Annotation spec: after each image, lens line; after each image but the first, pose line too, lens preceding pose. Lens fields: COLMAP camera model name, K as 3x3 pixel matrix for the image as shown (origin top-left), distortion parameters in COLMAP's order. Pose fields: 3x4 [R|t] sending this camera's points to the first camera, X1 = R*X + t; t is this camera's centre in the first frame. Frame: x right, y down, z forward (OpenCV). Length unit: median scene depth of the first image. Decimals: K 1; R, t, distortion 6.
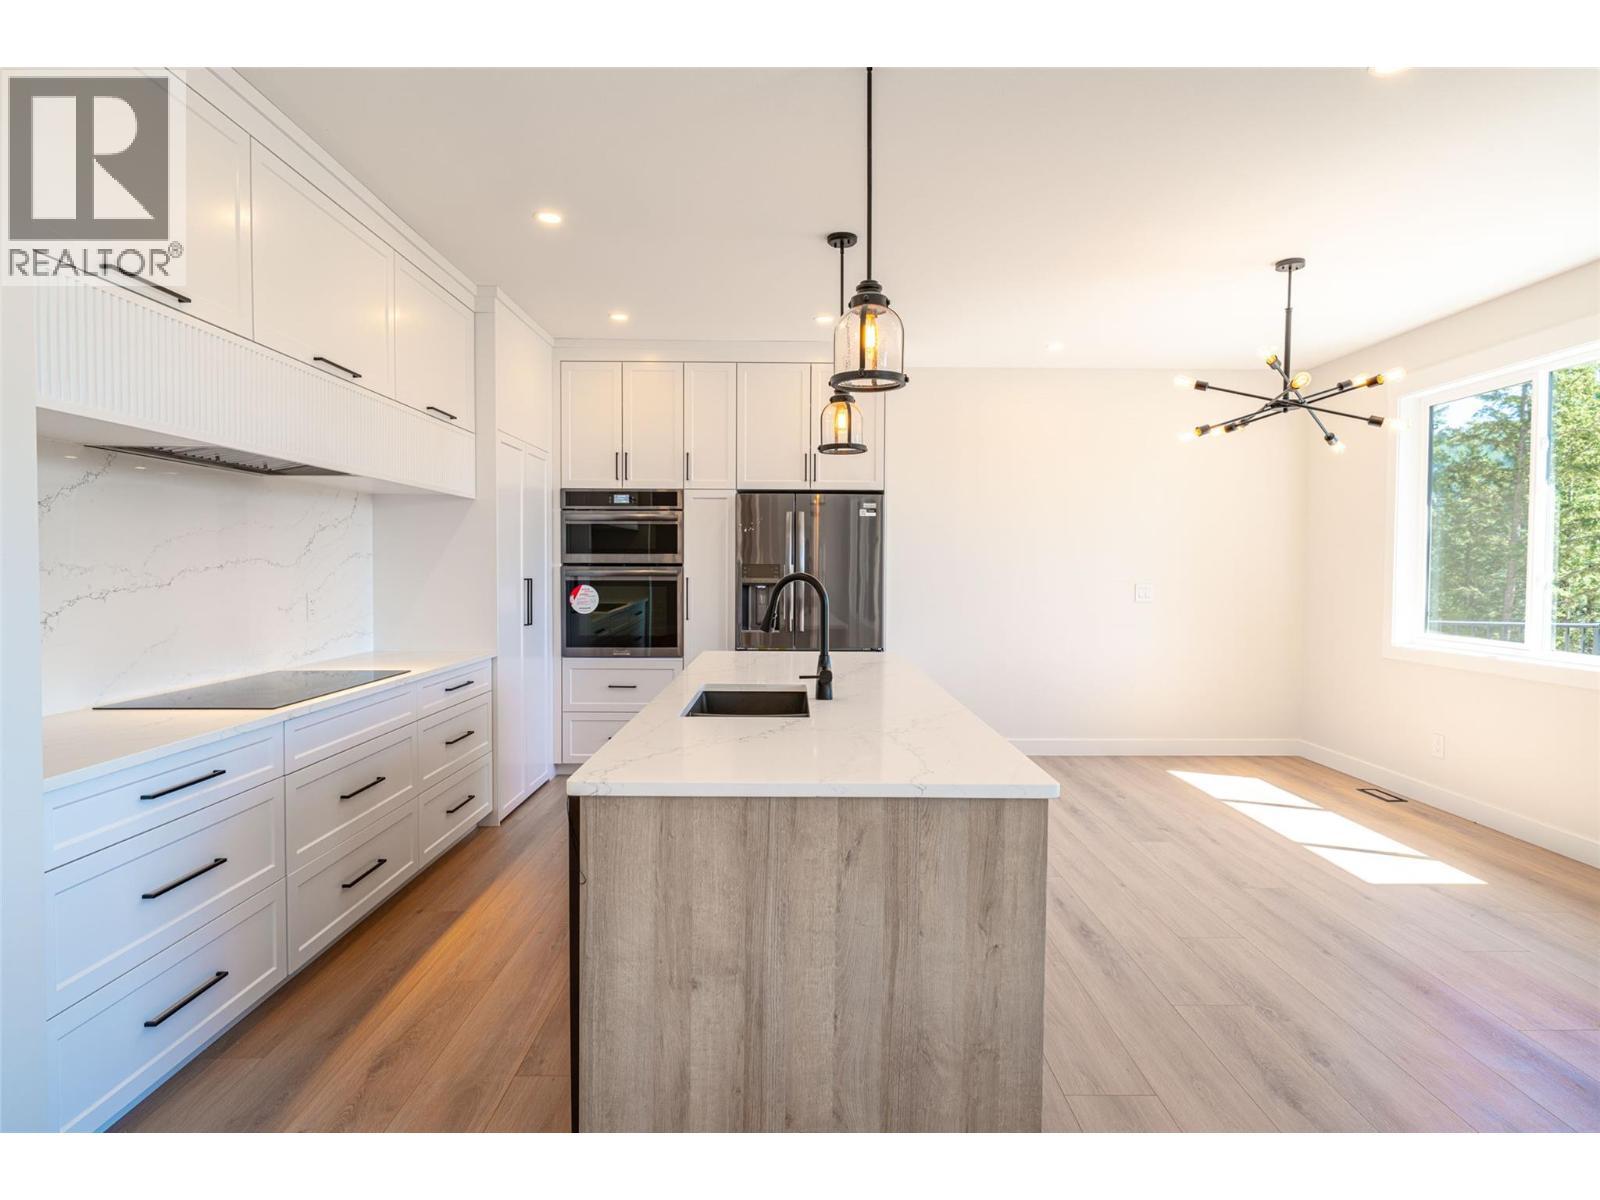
lens RADIAL K [[861.2, 0, 800.0], [0, 861.2, 600.0], [0, 0, 1]] dist [0.000468, 0.000046]
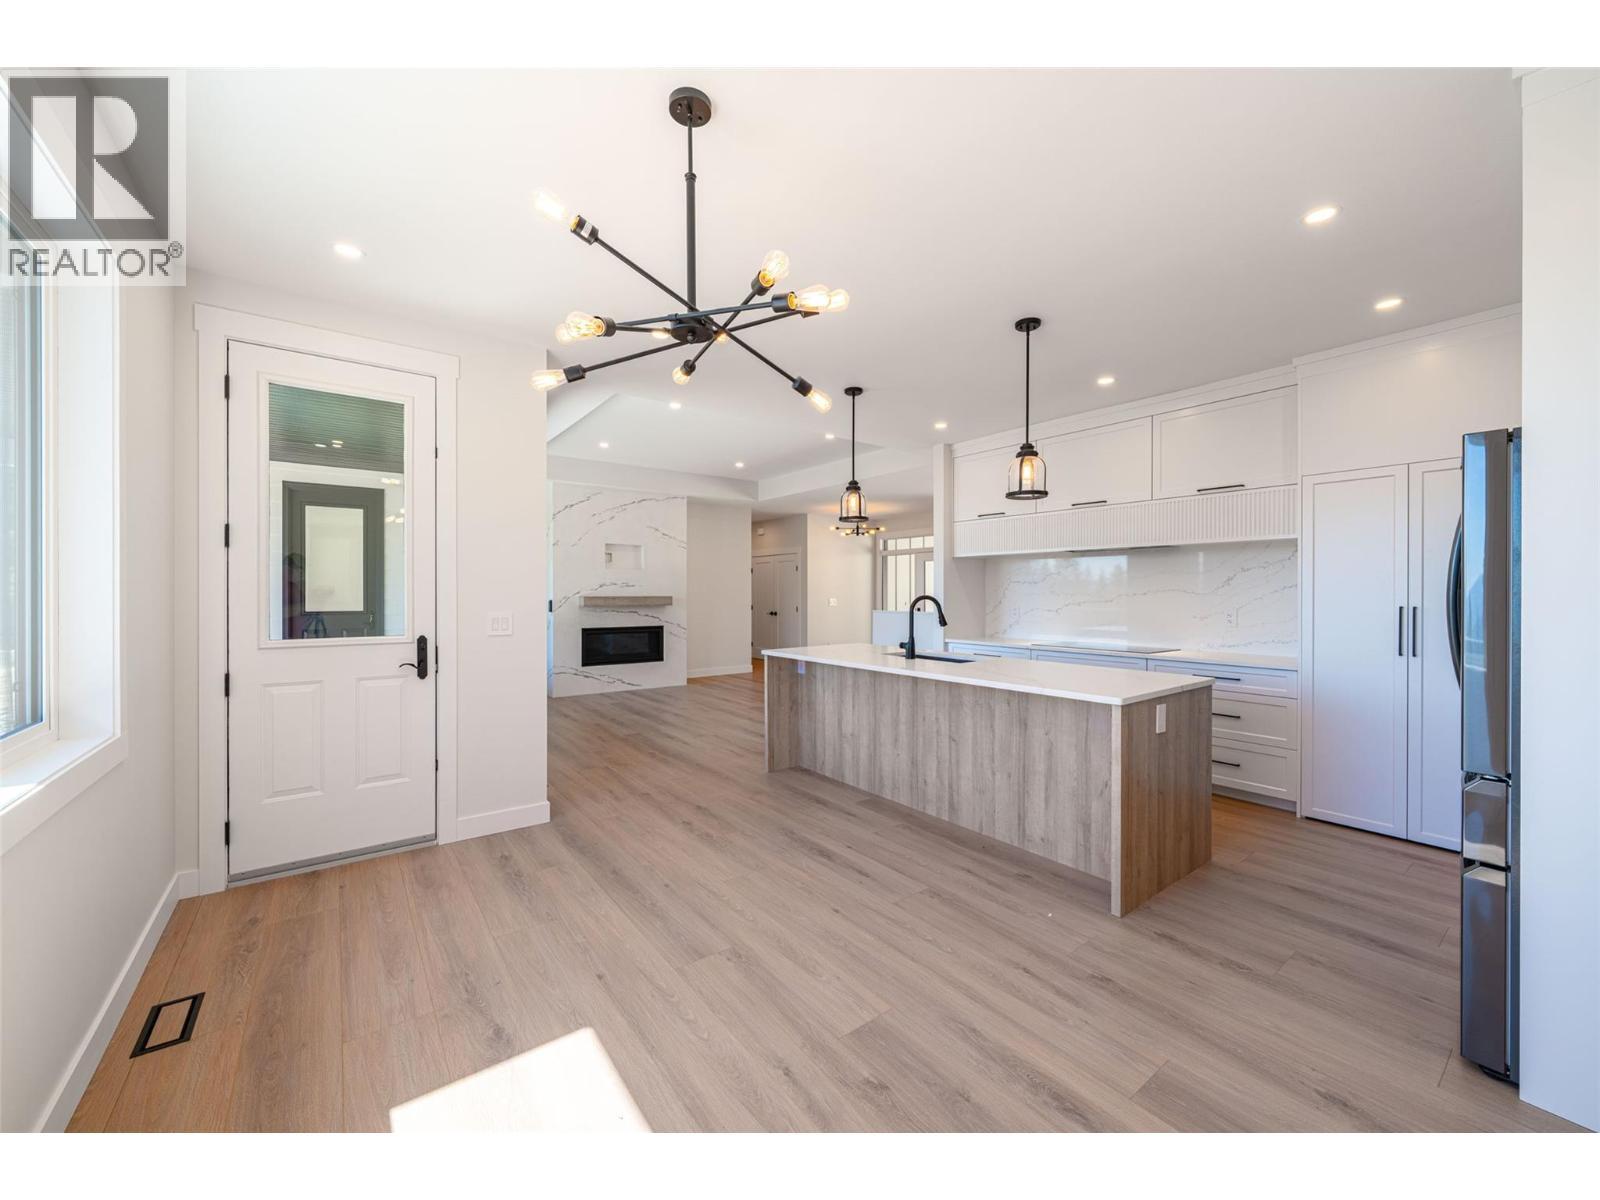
lens RADIAL K [[621.2, 0, 801.5], [0, 621.2, 594.0], [0, 0, 1]] dist [0.000233, -0.000087]
pose [[-0.802483, -0.004530, -0.596657, 0.655348], [-0.028138, 0.999146, 0.030259, -0.042502], [0.596011, 0.041071, -0.801926, 1.204737]]
